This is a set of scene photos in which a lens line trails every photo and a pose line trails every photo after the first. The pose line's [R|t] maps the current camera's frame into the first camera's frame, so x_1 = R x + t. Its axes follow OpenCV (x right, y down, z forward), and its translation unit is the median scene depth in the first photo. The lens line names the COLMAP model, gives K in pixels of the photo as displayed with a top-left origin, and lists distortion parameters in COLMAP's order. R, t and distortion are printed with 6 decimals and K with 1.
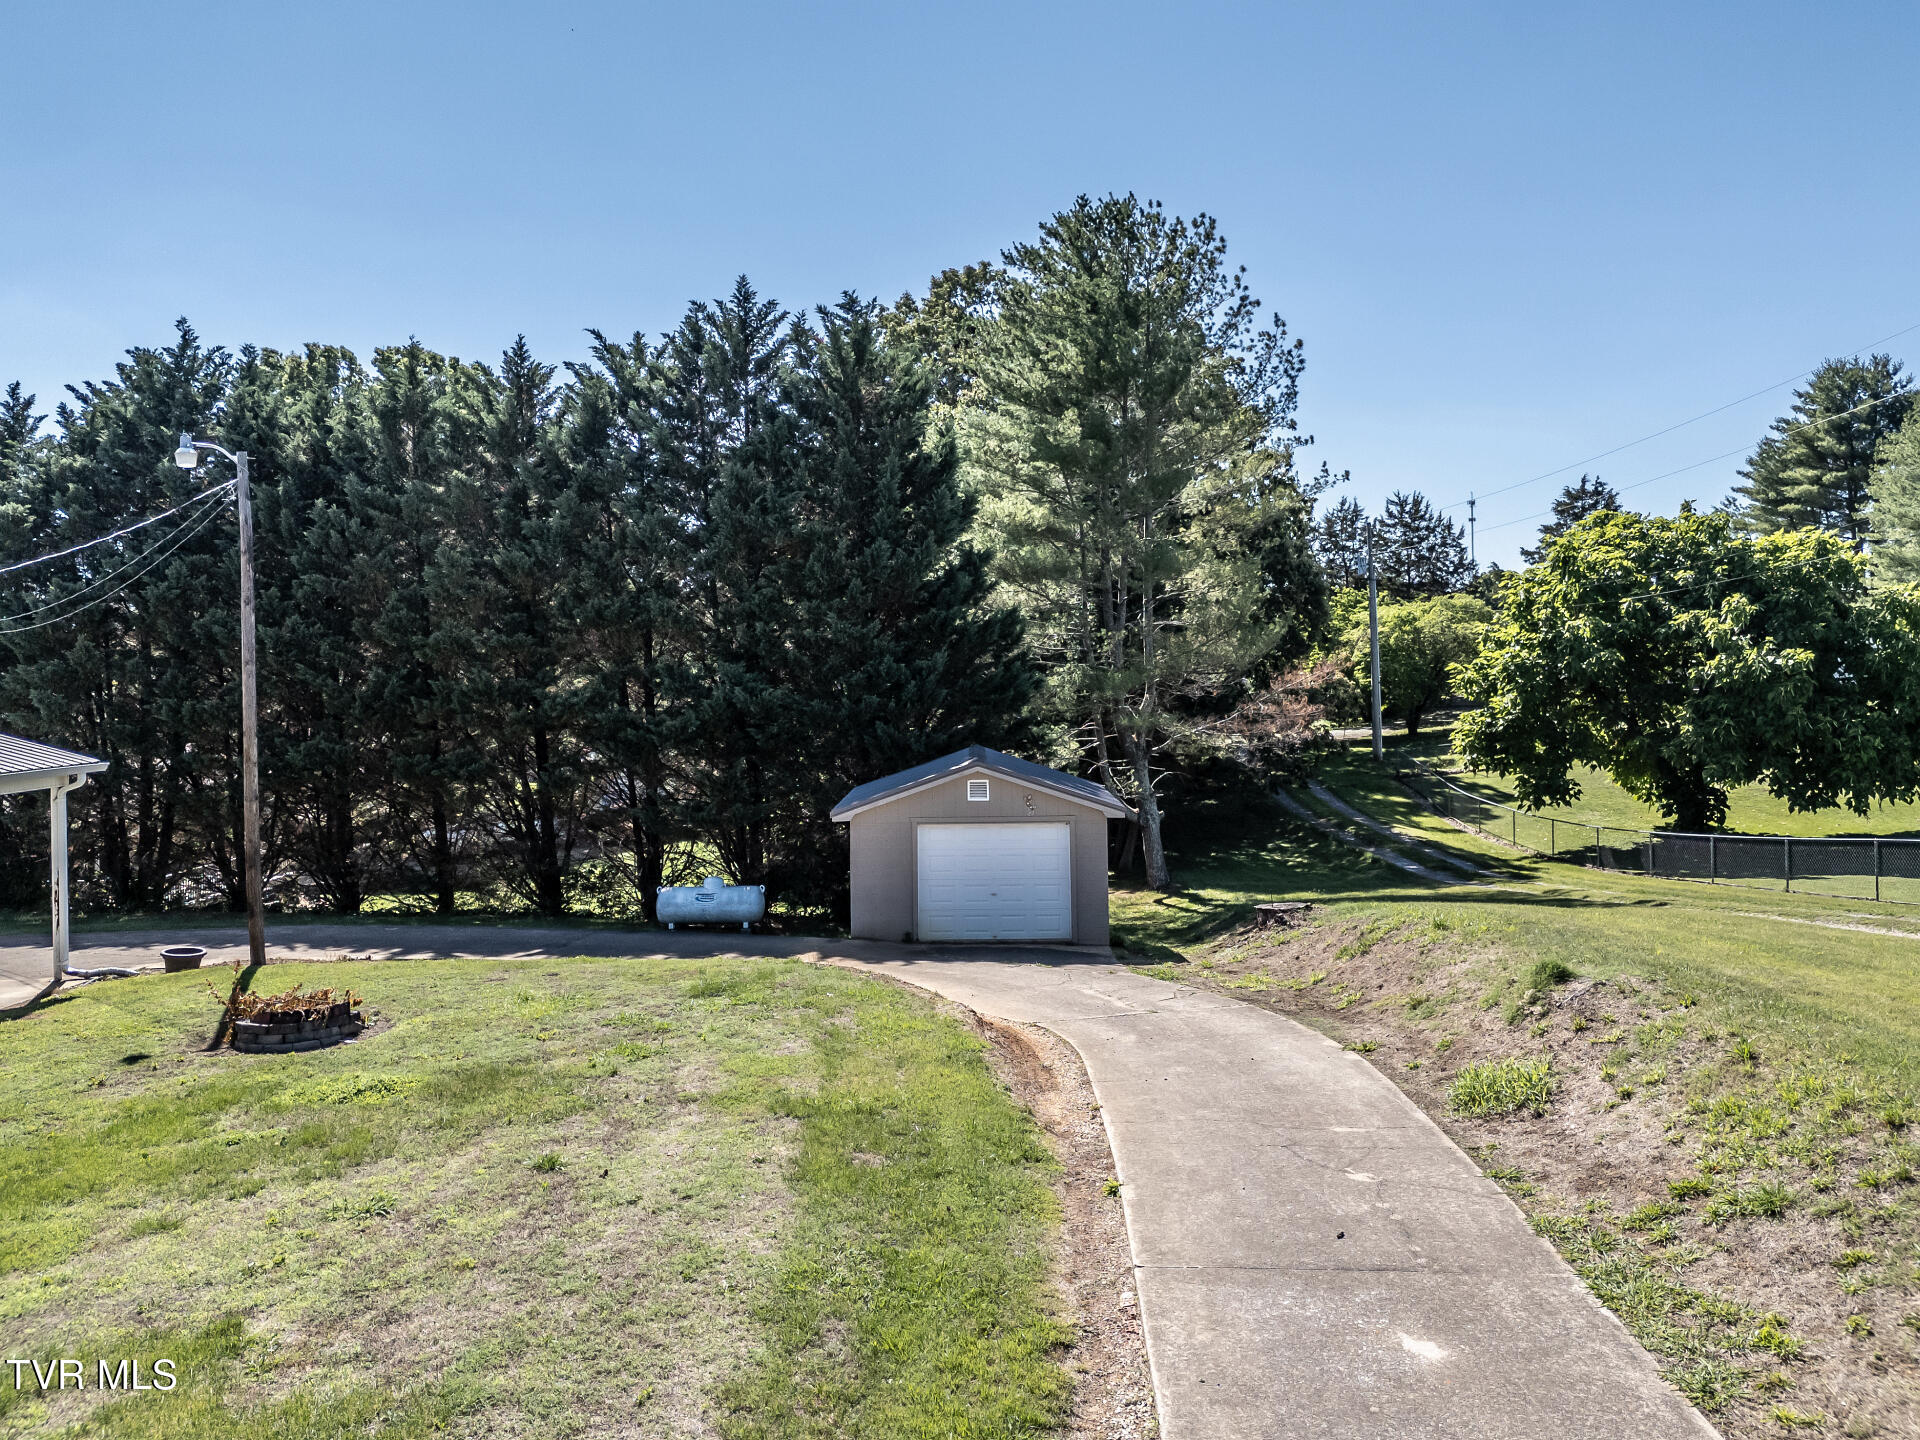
lens RADIAL K [[1354.1, 0, 903.9], [0, 1354.1, 672.6], [0, 0, 1]] dist [0.205012, -0.000197]
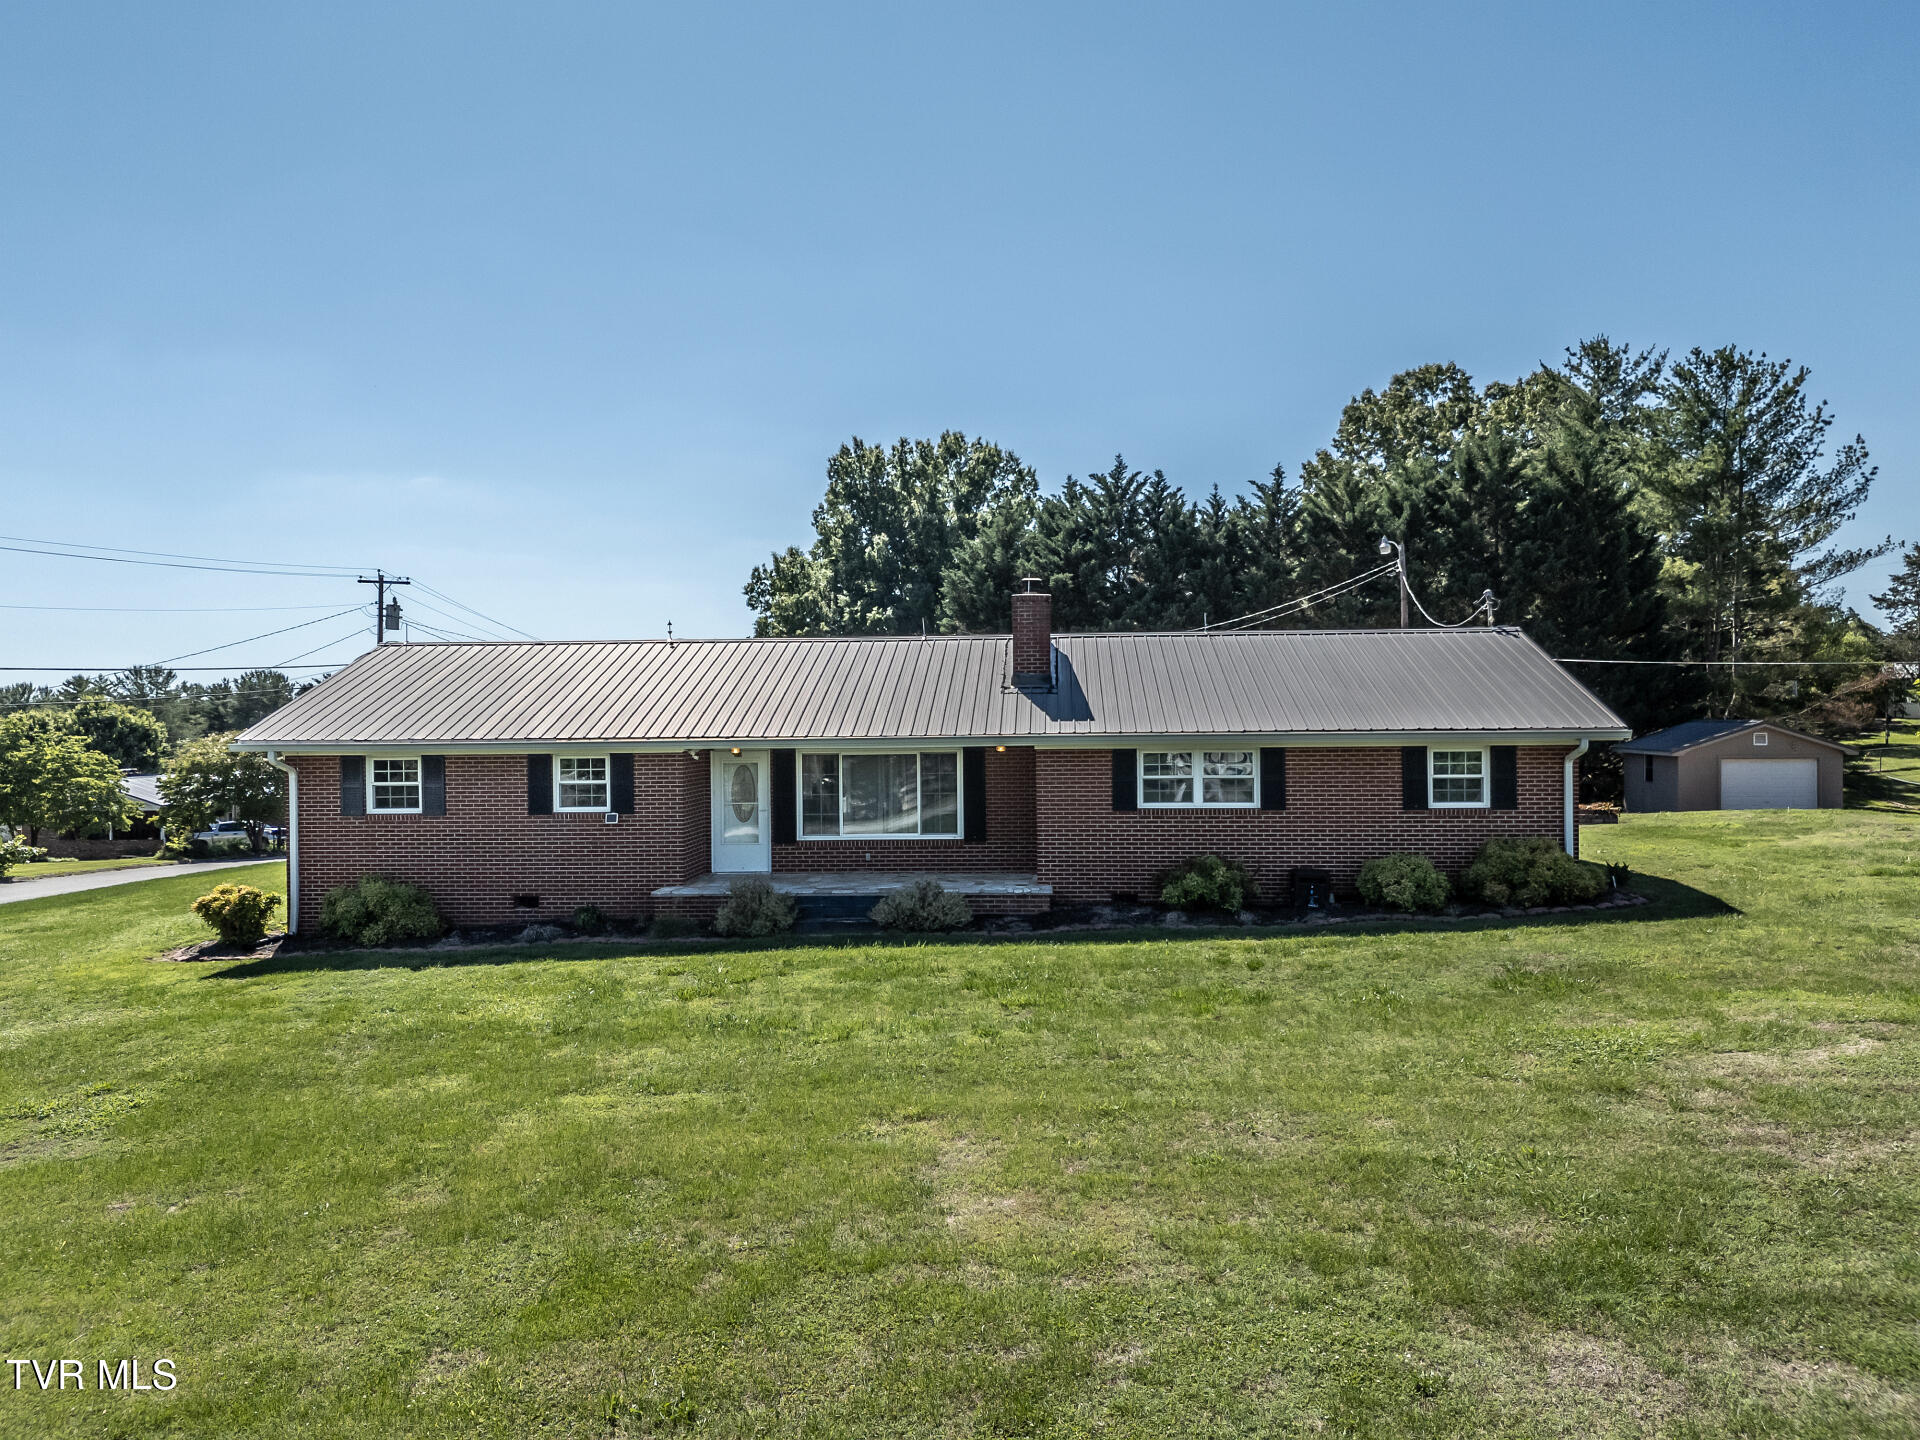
lens RADIAL K [[1399.6, 0, 968.1], [0, 1399.6, 714.4], [0, 0, 1]] dist [0.063747, -0.072984]
pose [[0.997516, 0.003894, -0.070337, -0.592382], [-0.004188, 0.999983, -0.004021, 0.051468], [0.070320, 0.004306, 0.997515, -0.592851]]
